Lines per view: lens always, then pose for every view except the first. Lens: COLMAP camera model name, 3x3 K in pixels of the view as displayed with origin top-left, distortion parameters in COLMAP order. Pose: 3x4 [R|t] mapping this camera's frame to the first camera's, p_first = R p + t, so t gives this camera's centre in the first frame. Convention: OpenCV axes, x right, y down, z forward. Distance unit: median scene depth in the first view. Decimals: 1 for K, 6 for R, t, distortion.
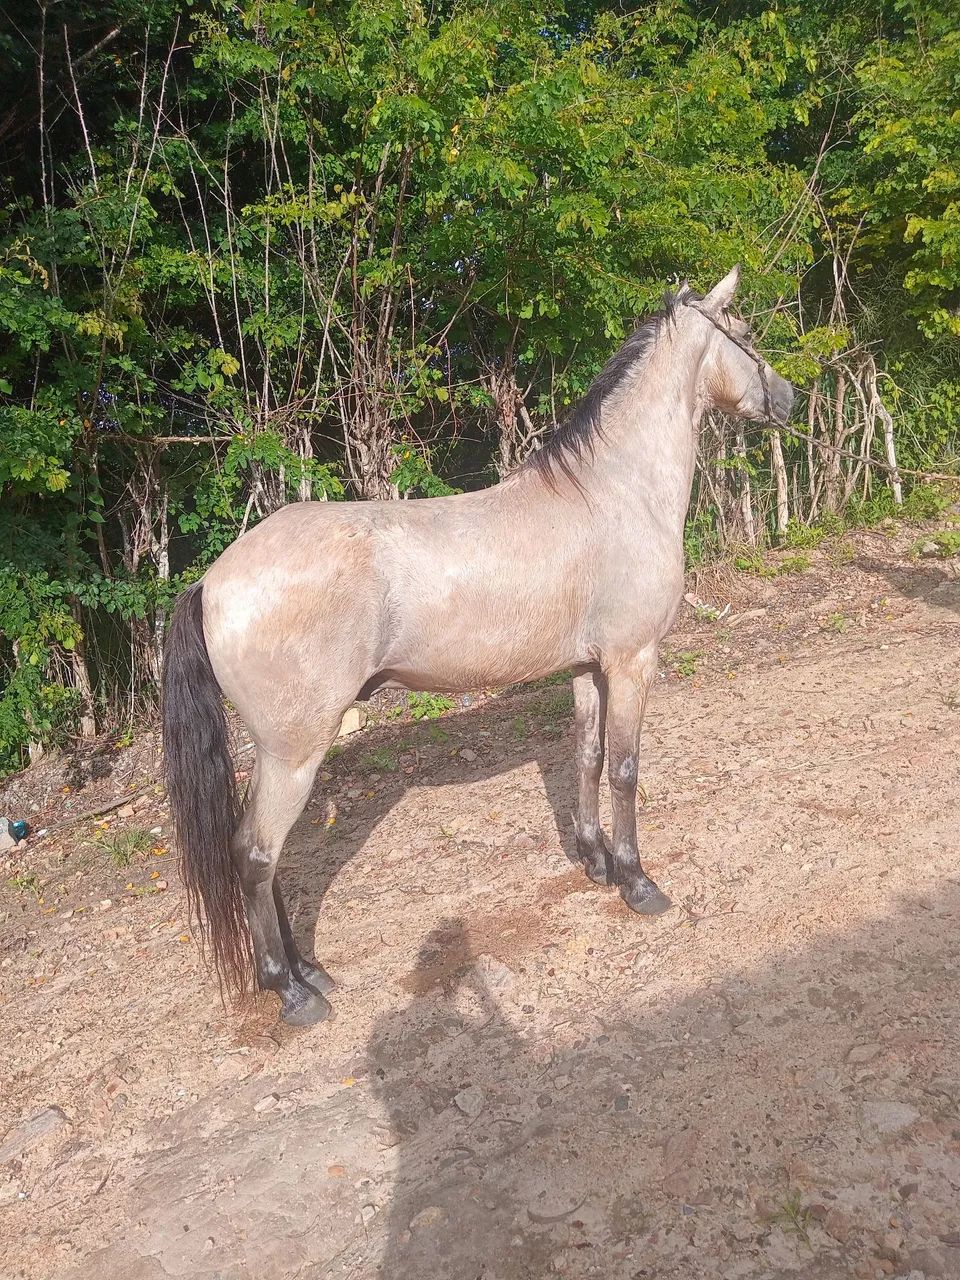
lens RADIAL K [[946.9, 0, 480.9], [0, 946.9, 637.9], [0, 0, 1]] dist [0.011710, -0.026540]
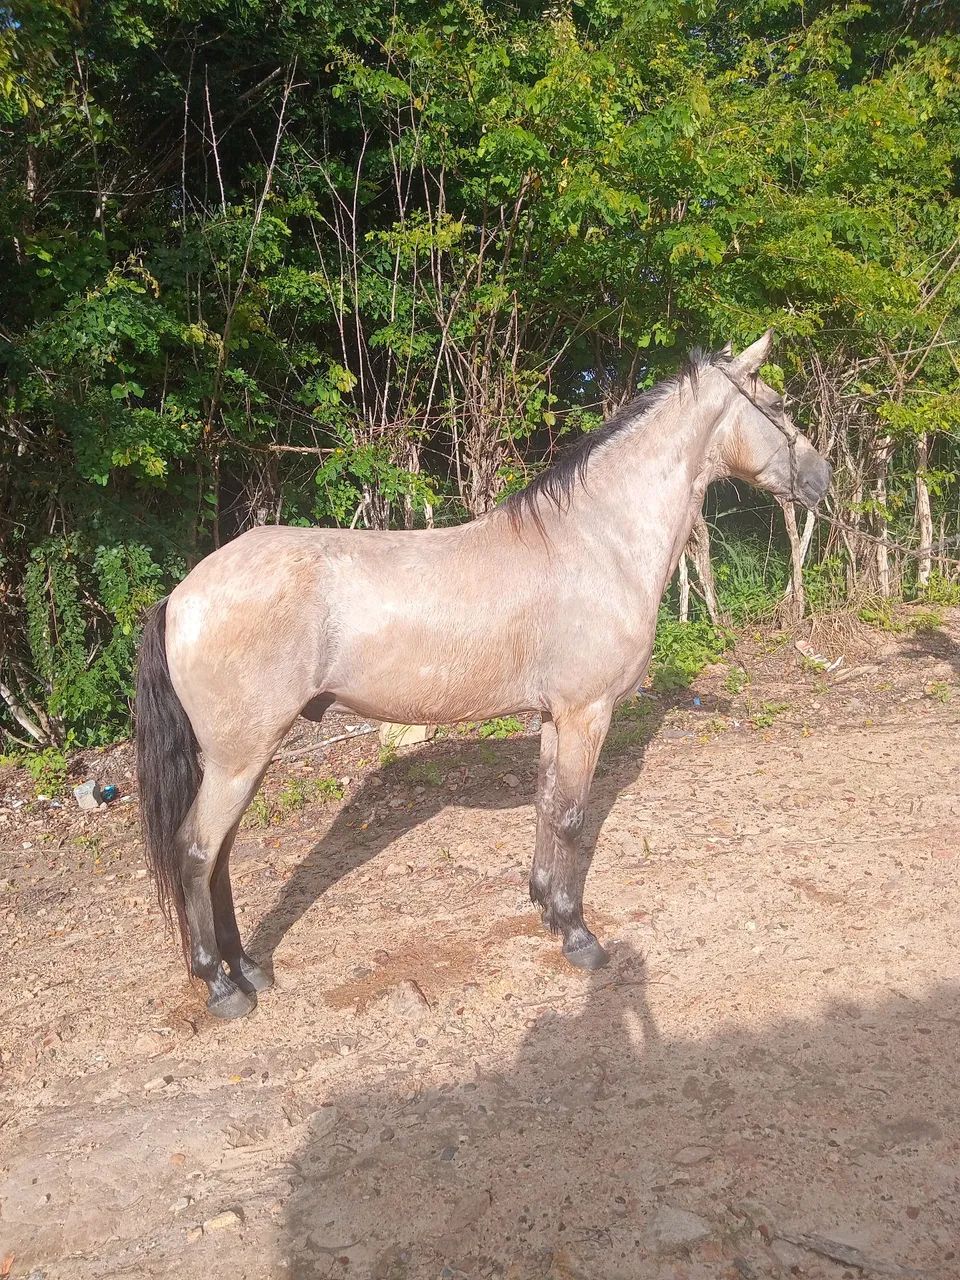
lens RADIAL K [[946.9, 0, 480.9], [0, 946.9, 637.9], [0, 0, 1]] dist [0.011710, -0.026540]
pose [[0.973894, 0.103088, -0.202246, 0.140515], [-0.105131, 0.994458, 0.000645, -0.023560], [0.201192, 0.020634, 0.979335, 0.006337]]
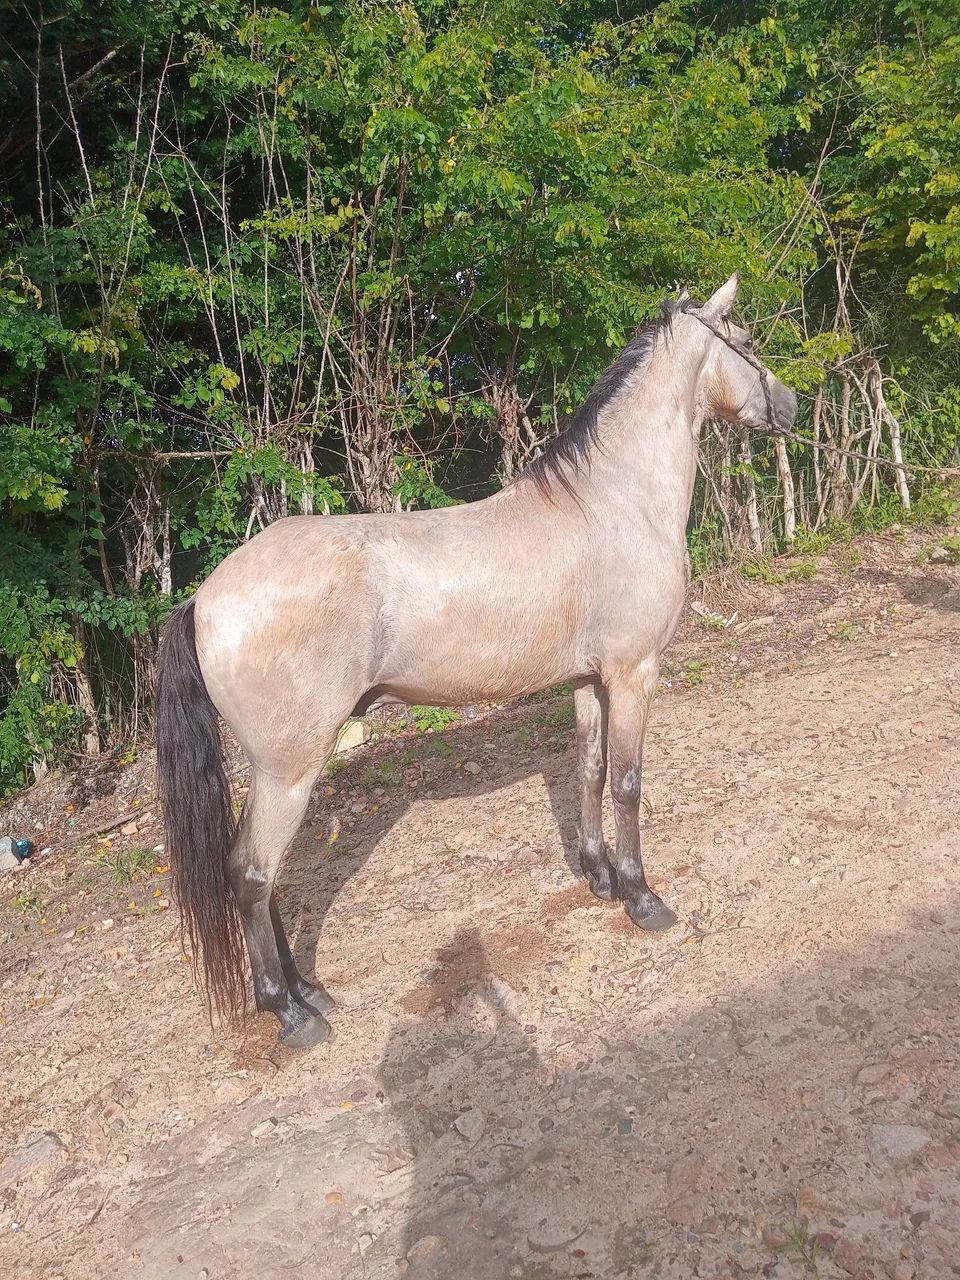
lens RADIAL K [[949.2, 0, 480.0], [0, 949.2, 640.0], [0, 0, 1]] dist [-0.003150, -0.007594]
pose [[0.999844, -0.013205, -0.011748, 0.007519], [0.013093, 0.999869, -0.009552, -0.001077], [0.011873, 0.009397, 0.999885, 0.007943]]
